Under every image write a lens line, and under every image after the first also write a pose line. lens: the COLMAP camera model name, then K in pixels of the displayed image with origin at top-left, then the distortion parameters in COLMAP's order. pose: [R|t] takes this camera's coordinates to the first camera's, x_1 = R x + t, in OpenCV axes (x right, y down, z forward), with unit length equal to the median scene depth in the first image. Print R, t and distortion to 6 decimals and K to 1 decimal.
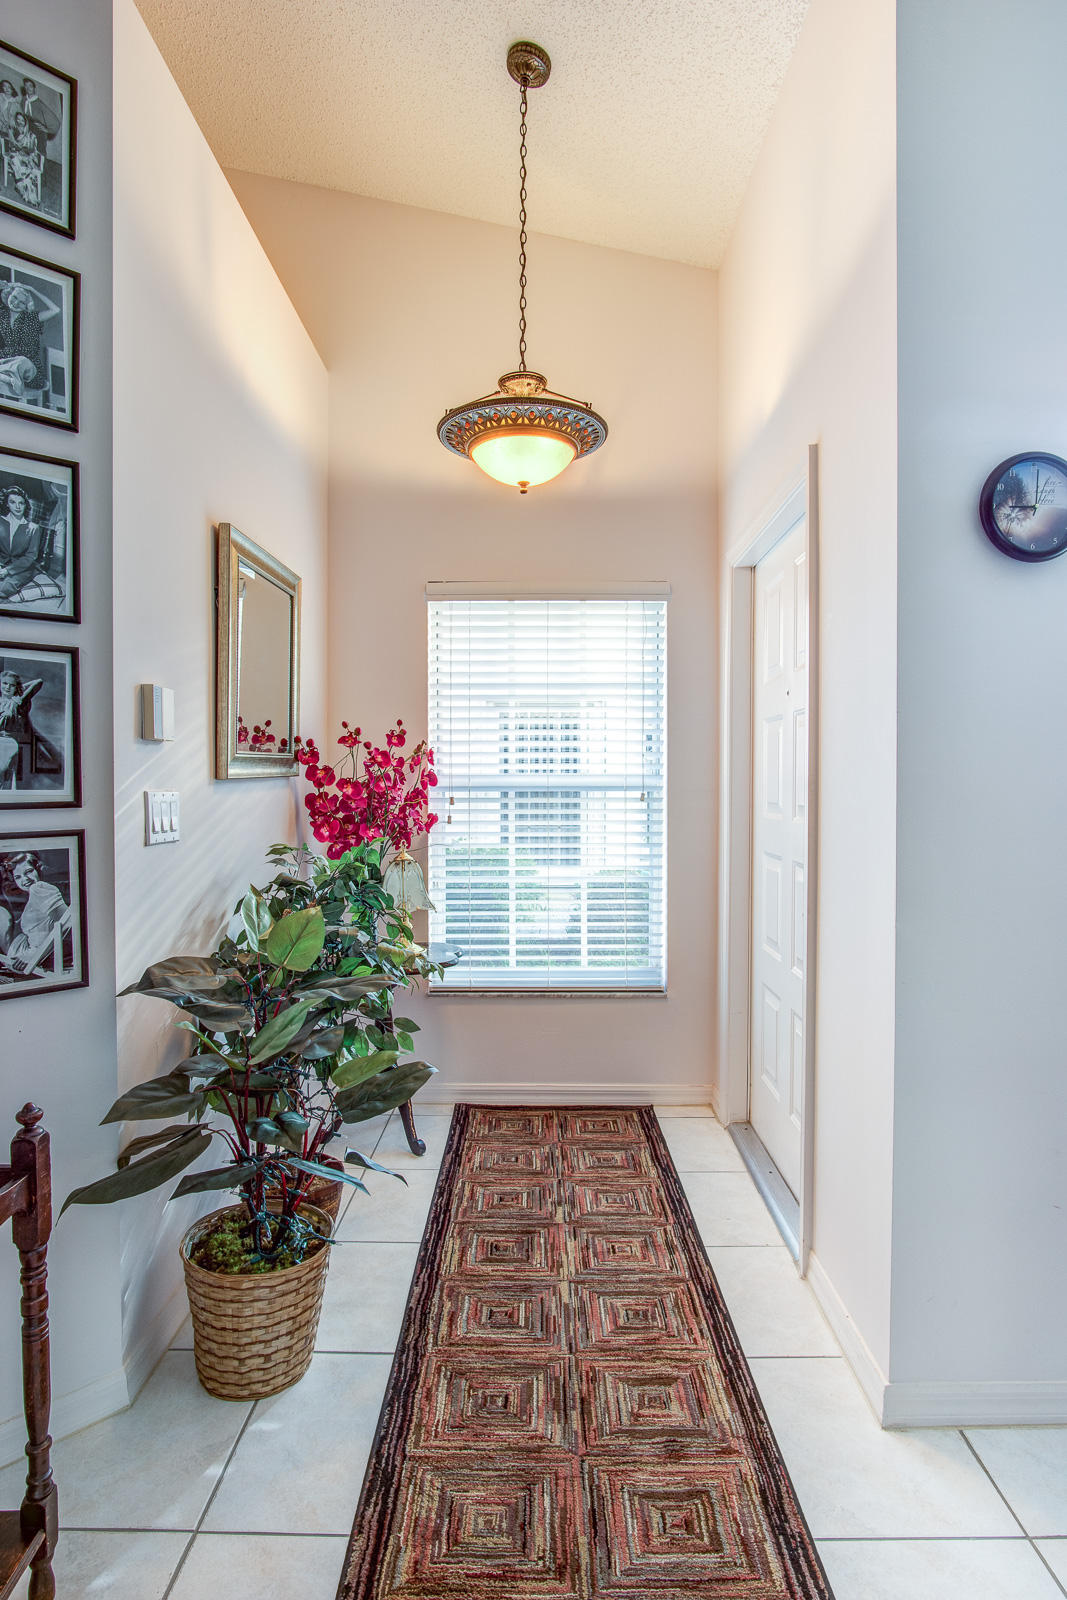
lens RADIAL K [[861.7, 0, 545.6], [0, 861.7, 792.6], [0, 0, 1]] dist [-0.021013, -0.000842]
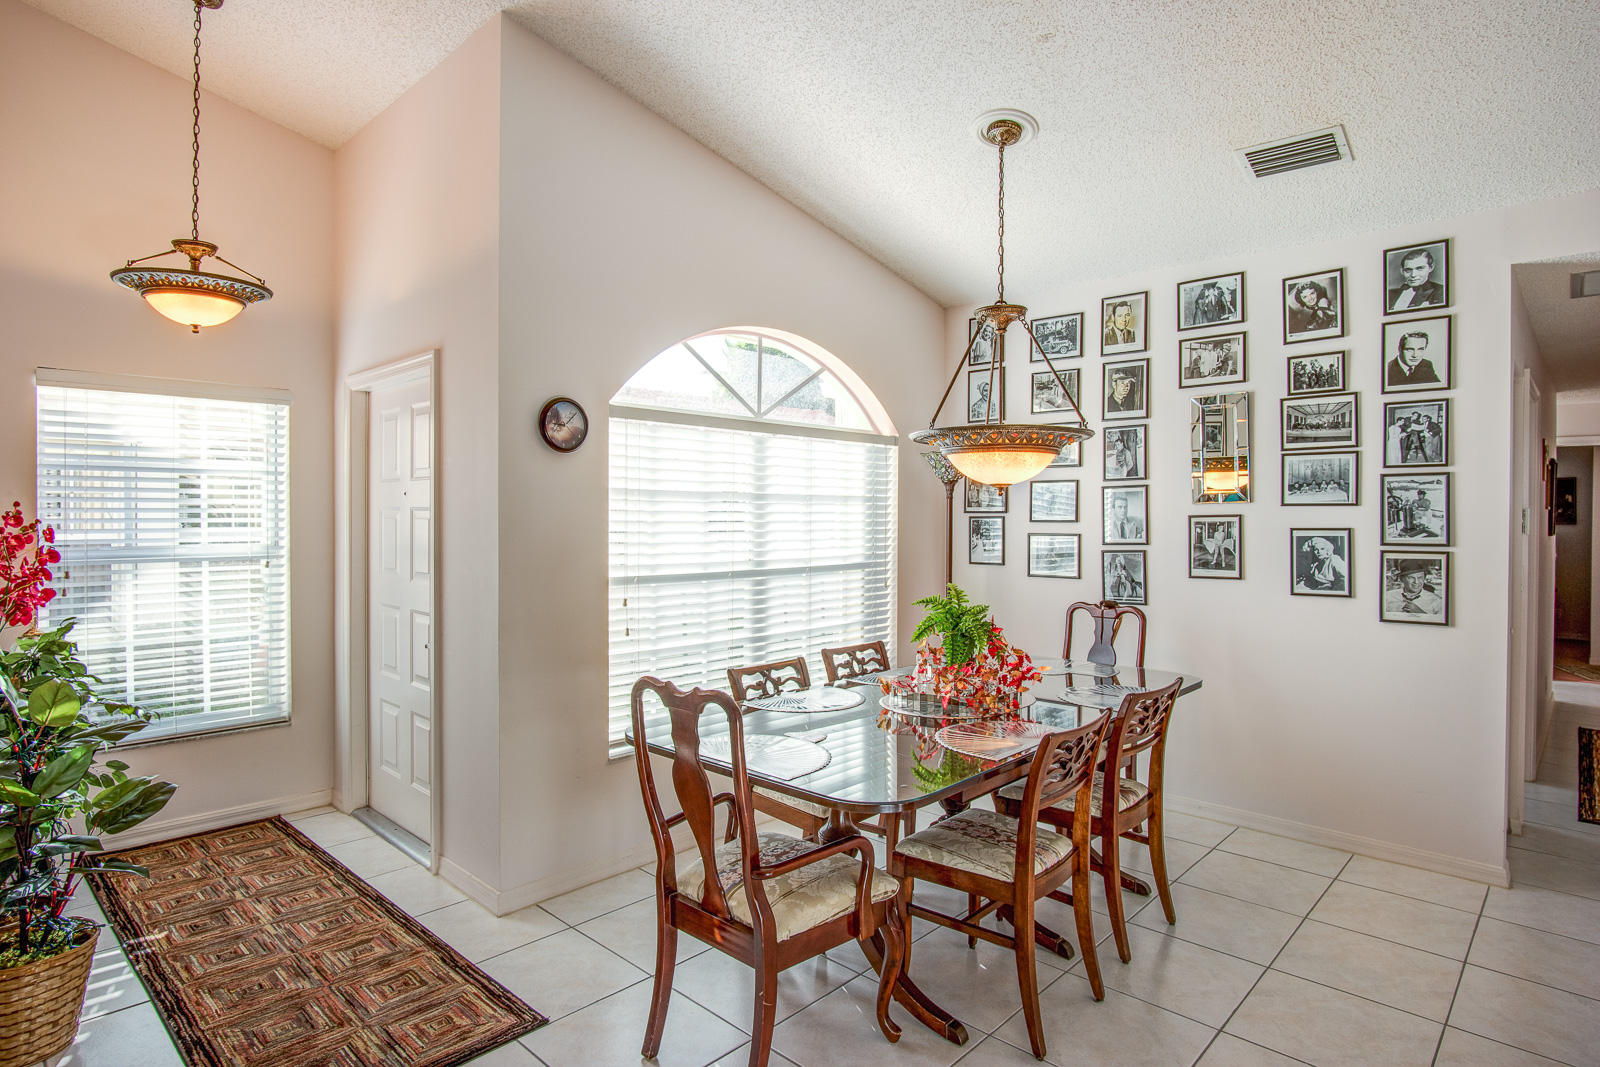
lens RADIAL K [[861.7, 0, 800.0], [0, 861.7, 533.5], [0, 0, 1]] dist [-0.021013, -0.000842]
pose [[0.687796, -0.015338, 0.725742, -0.331848], [0.003073, 0.999829, 0.018219, -0.077995], [-0.725898, -0.010301, 0.687725, -0.508564]]
